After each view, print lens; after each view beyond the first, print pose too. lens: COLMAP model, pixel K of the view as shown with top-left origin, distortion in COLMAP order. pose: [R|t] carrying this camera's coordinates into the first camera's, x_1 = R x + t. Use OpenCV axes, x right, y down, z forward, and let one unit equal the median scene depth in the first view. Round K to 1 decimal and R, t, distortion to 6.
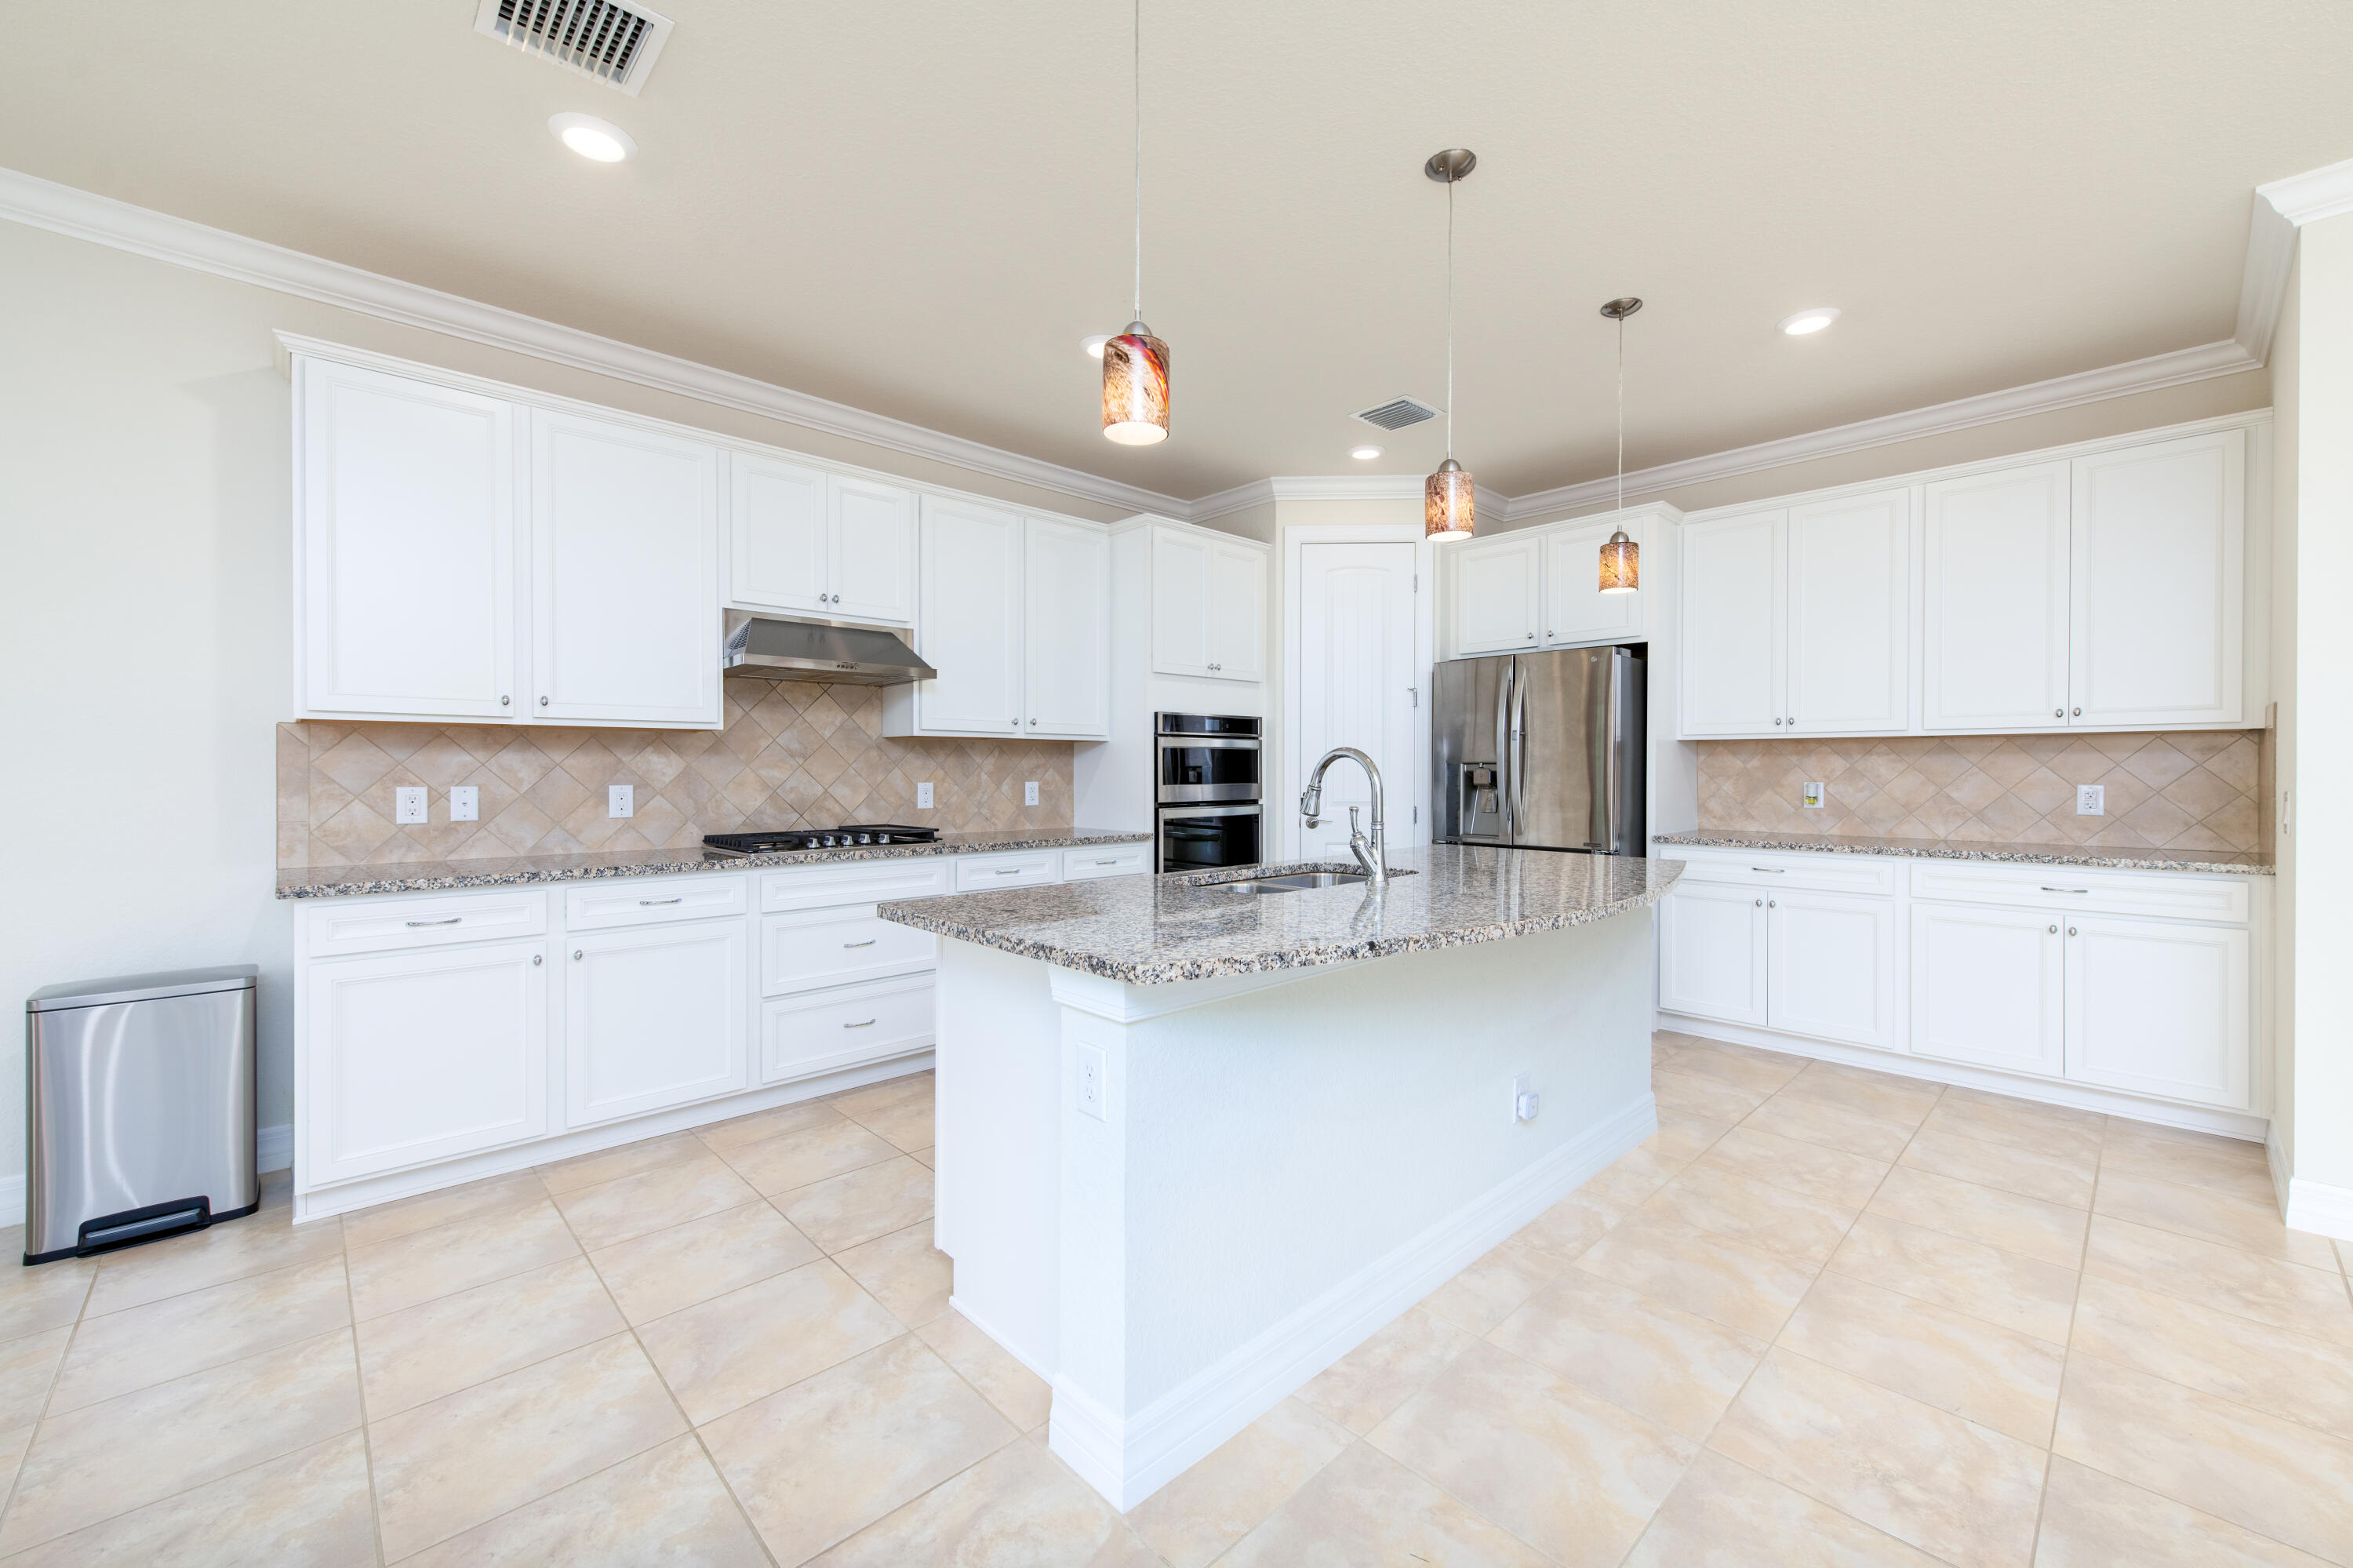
lens RADIAL K [[913.9, 0, 1131.7], [0, 913.9, 770.9], [0, 0, 1]] dist [0.000629, -0.000761]
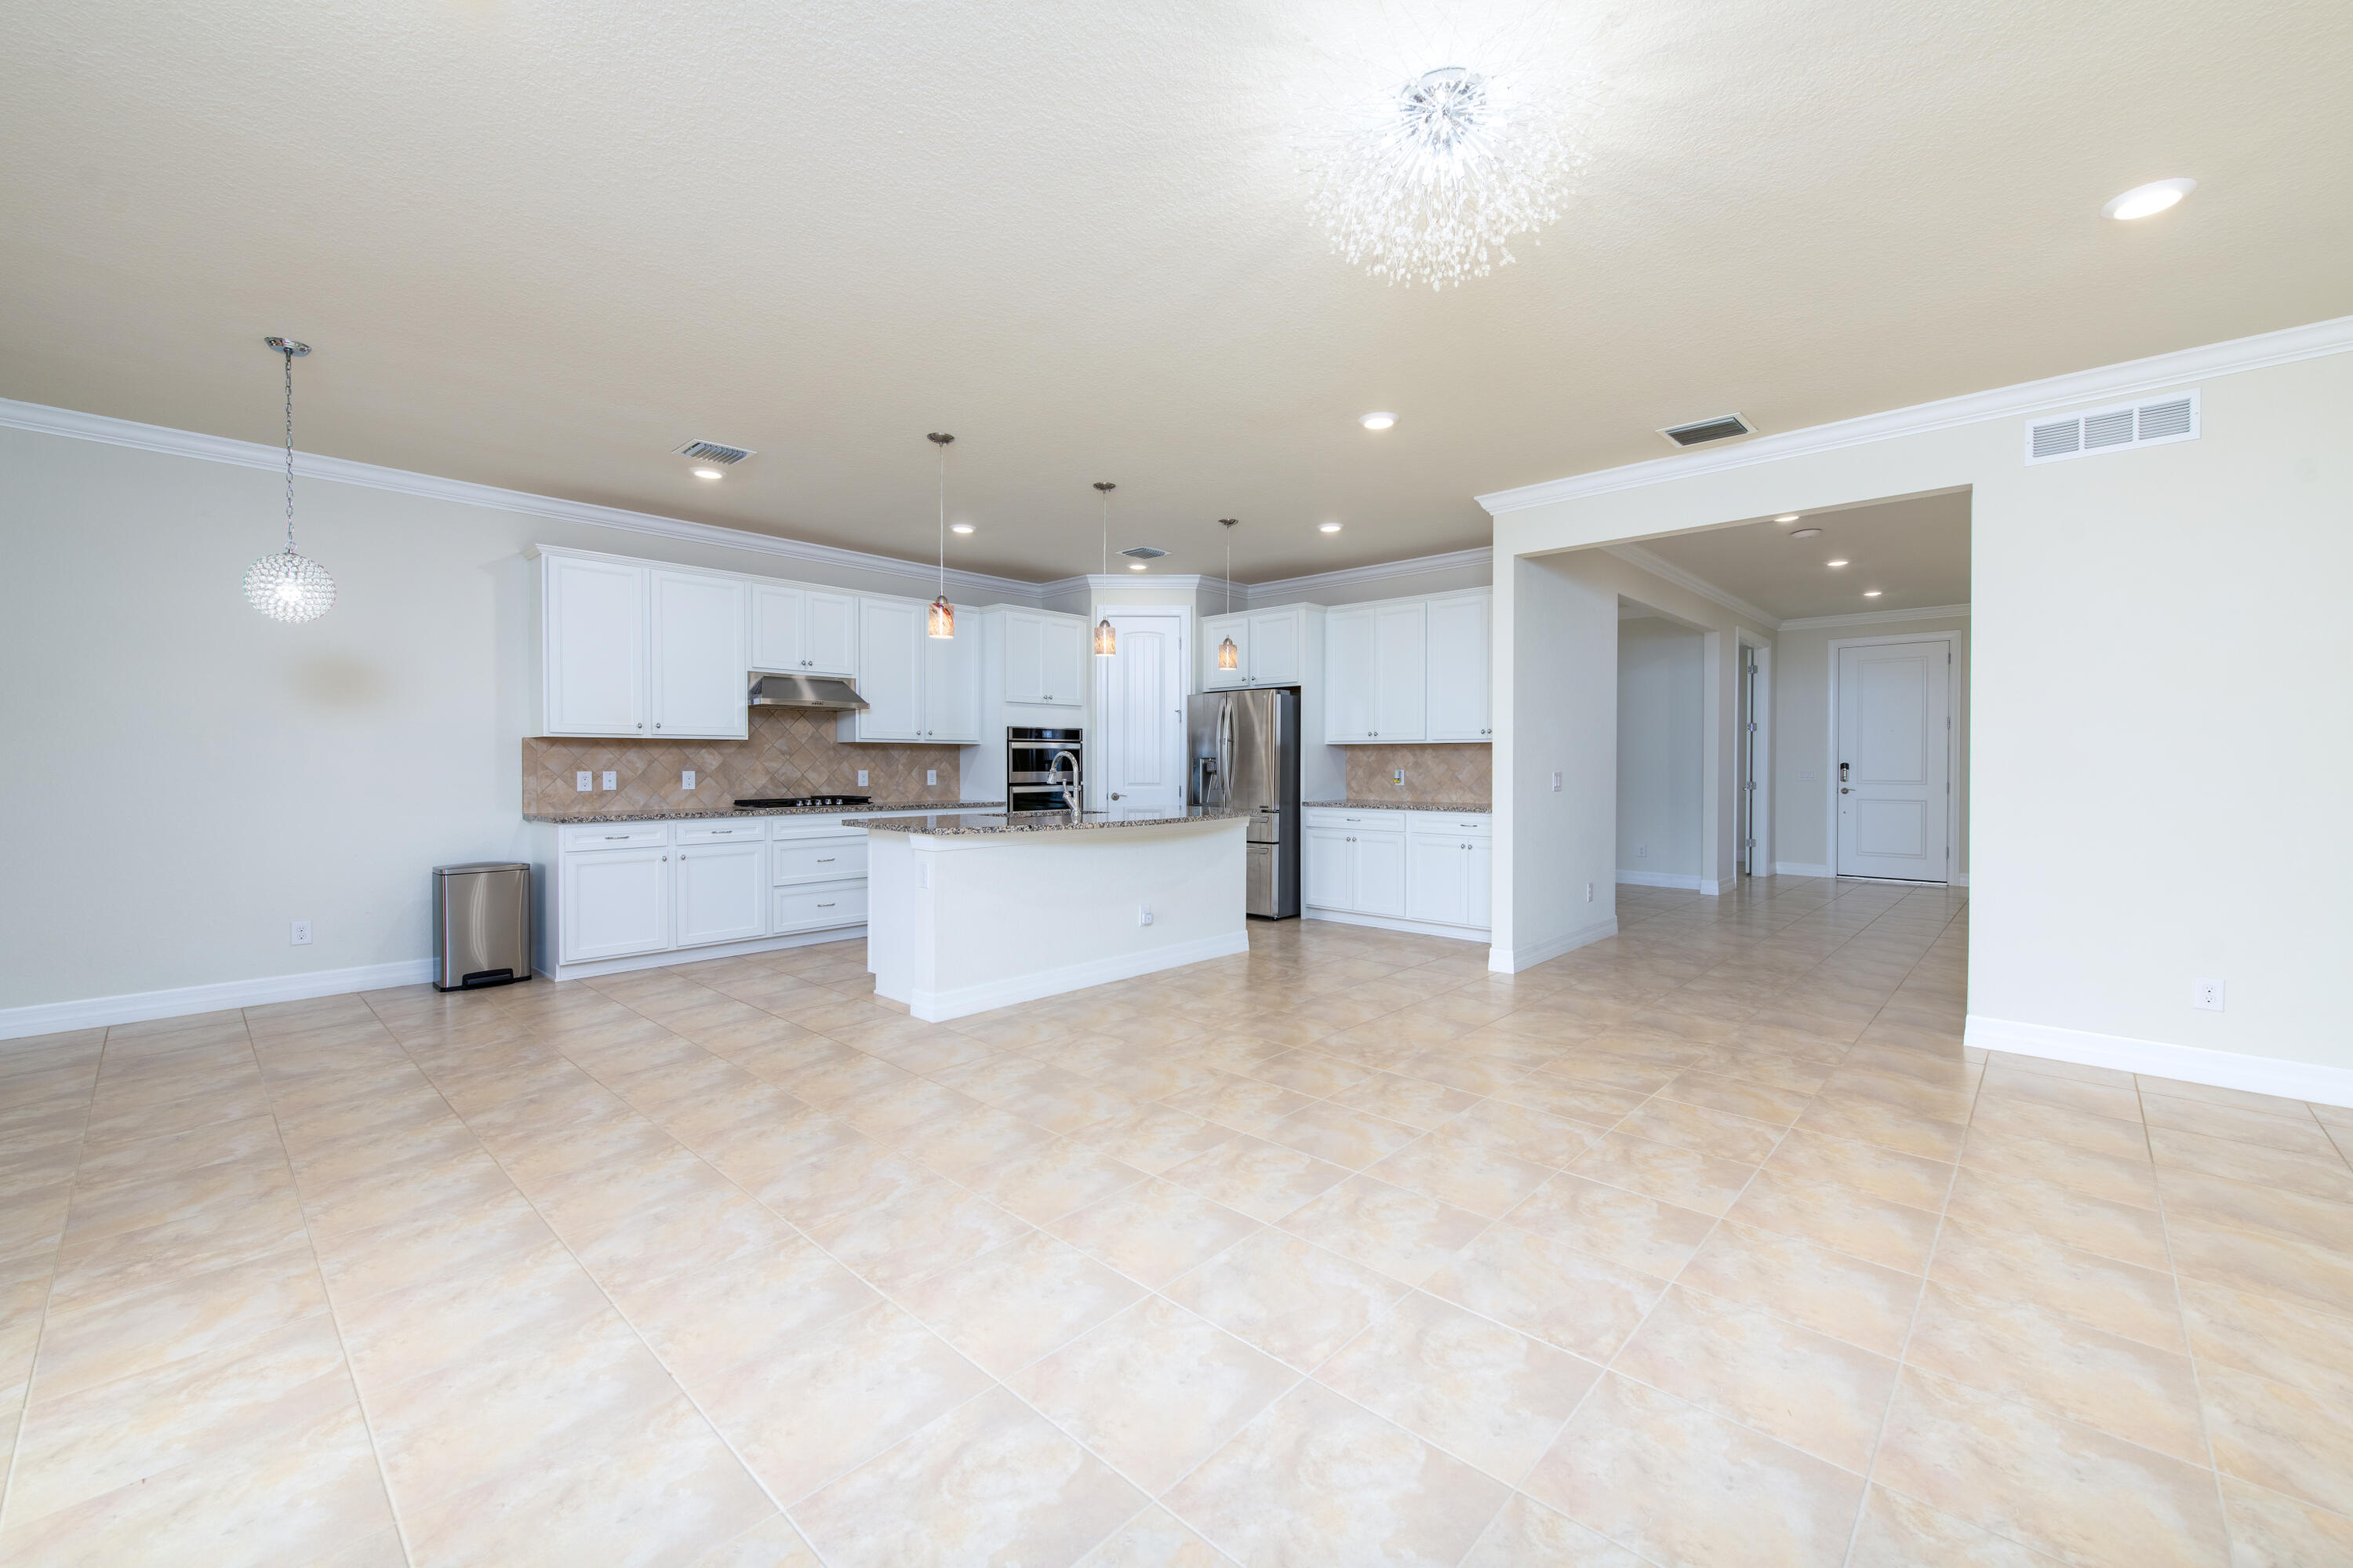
lens RADIAL K [[940.4, 0, 1106.1], [0, 940.4, 768.1], [0, 0, 1]] dist [-0.000407, -0.000022]
pose [[0.999596, -0.000722, 0.028399, 0.193680], [0.000647, 0.999996, 0.002656, 0.005743], [-0.028401, -0.002637, 0.999593, -0.836109]]
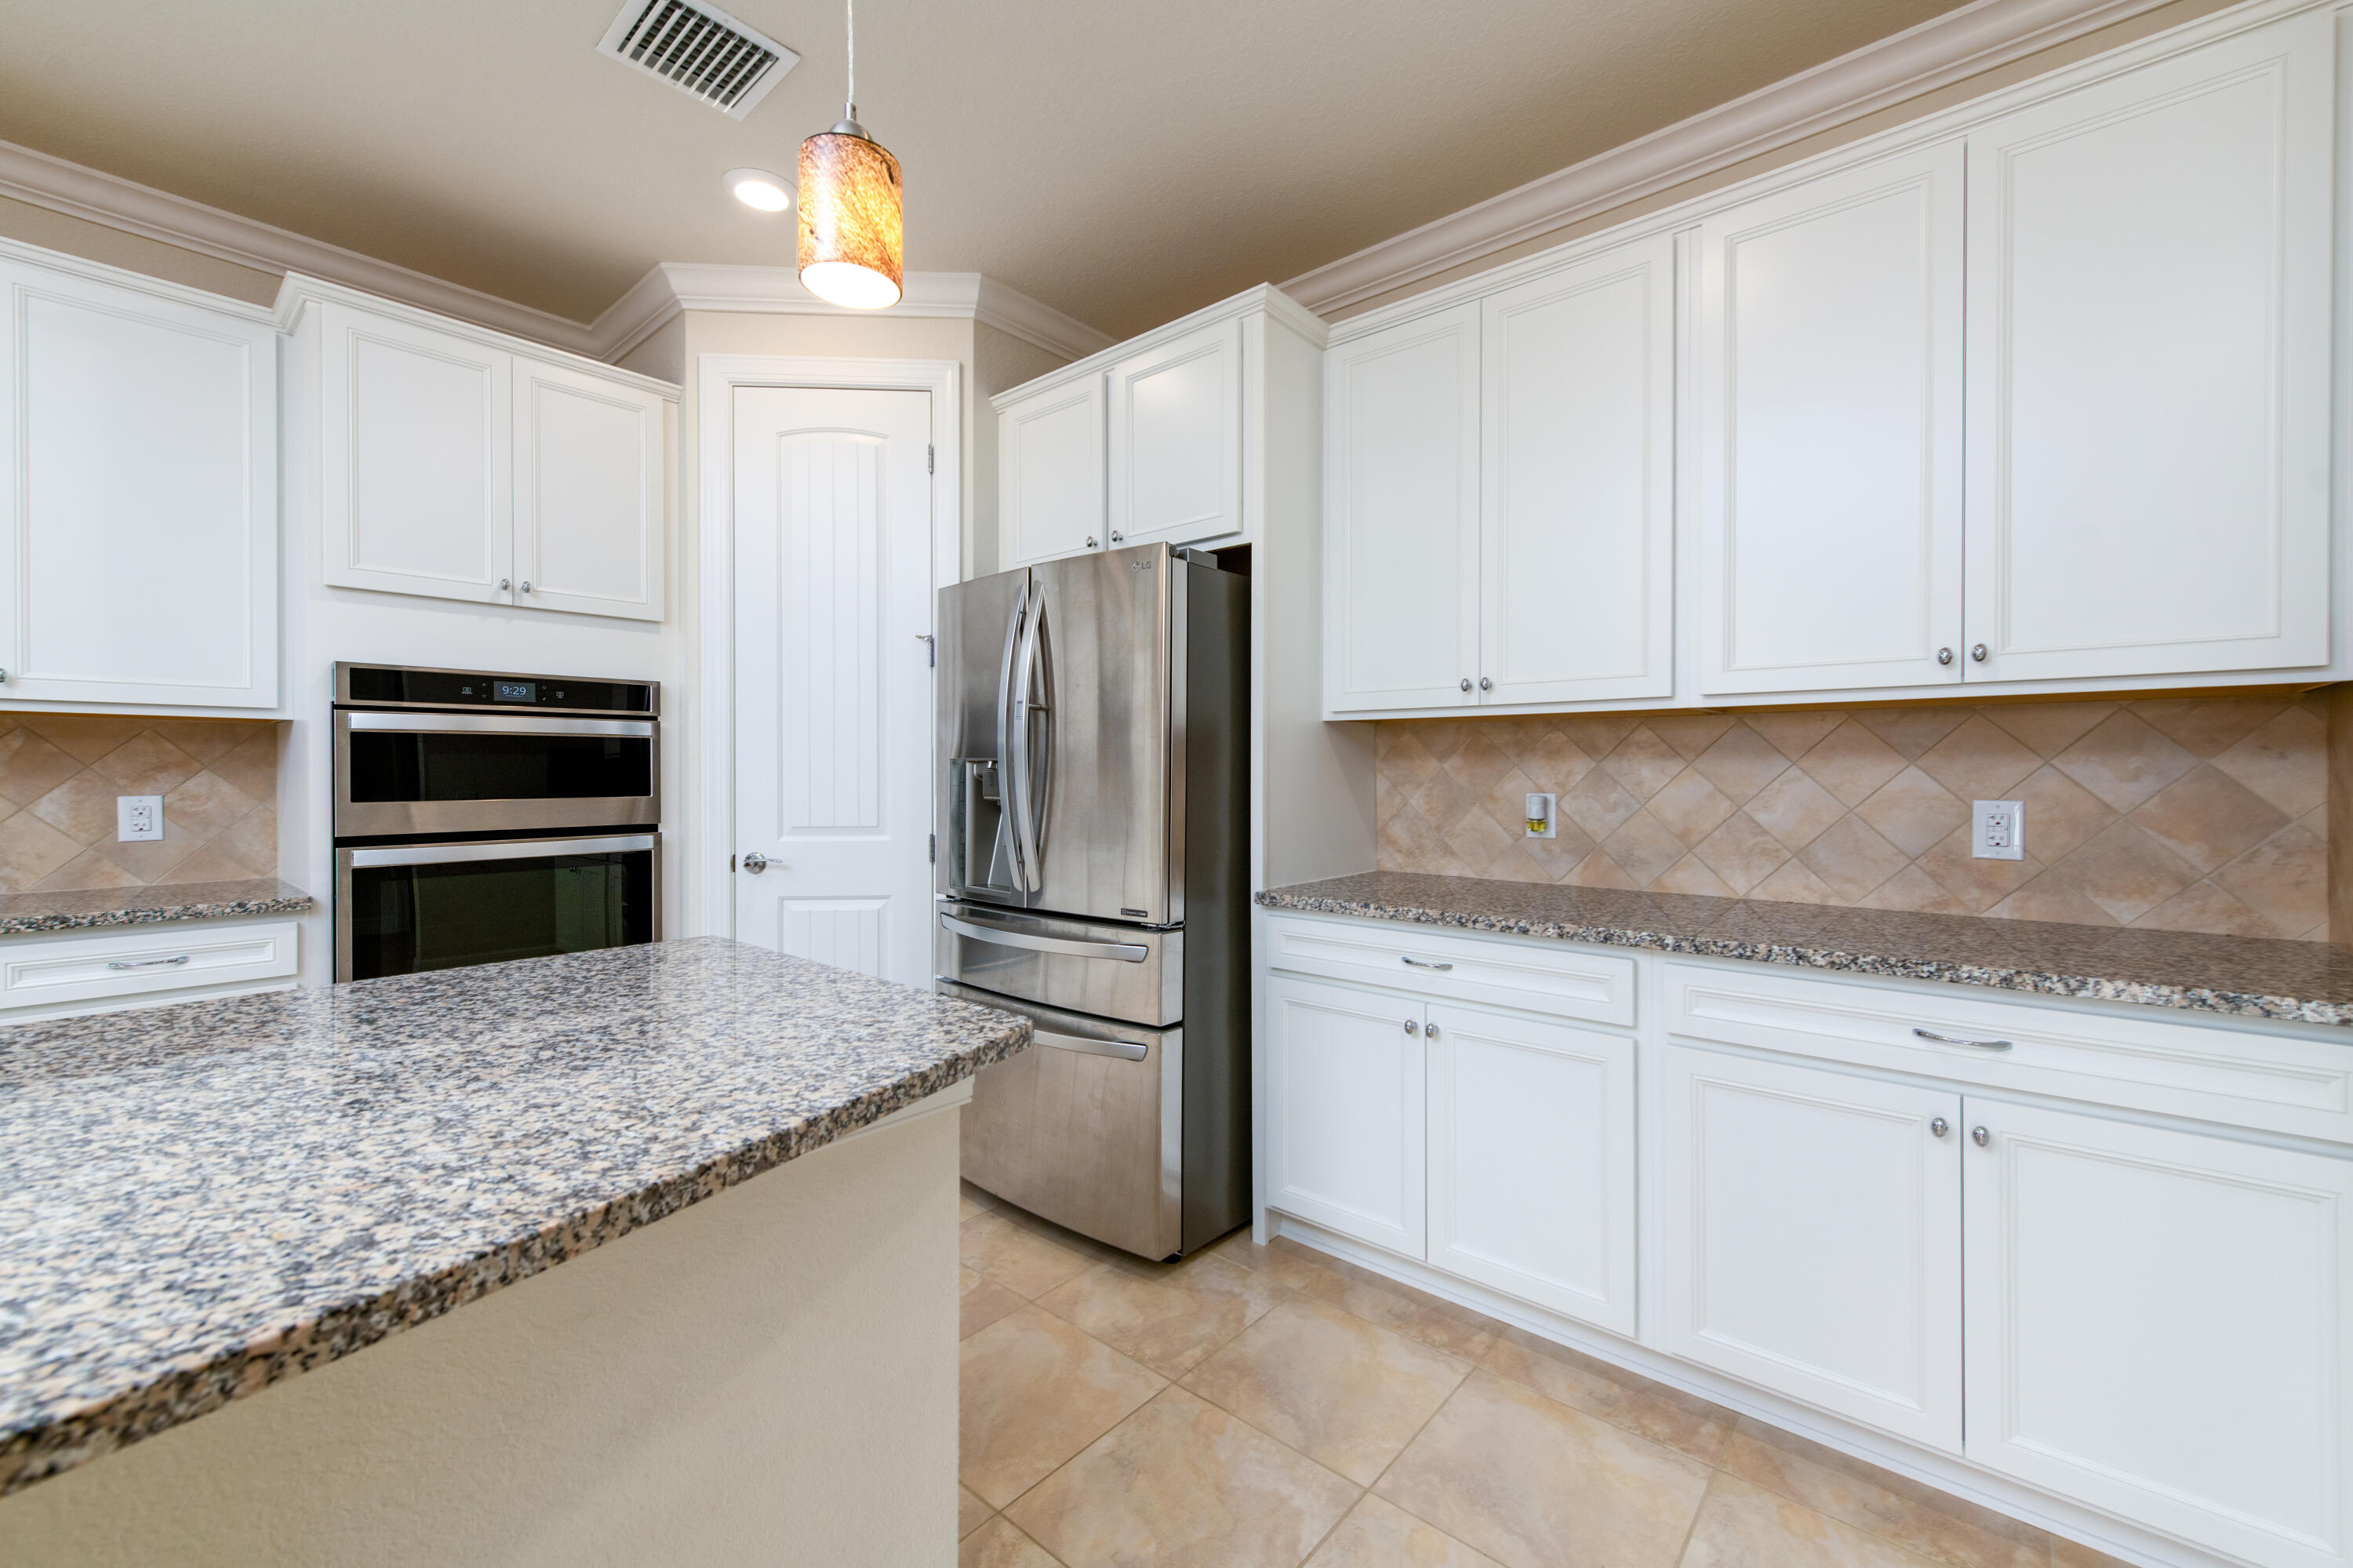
lens RADIAL K [[940.4, 0, 1106.1], [0, 940.4, 768.1], [0, 0, 1]] dist [-0.000407, -0.000022]
pose [[0.996193, -0.001105, 0.087167, 0.511743], [0.001388, 0.999994, -0.003192, -0.002551], [-0.087163, 0.003301, 0.996189, 0.525700]]
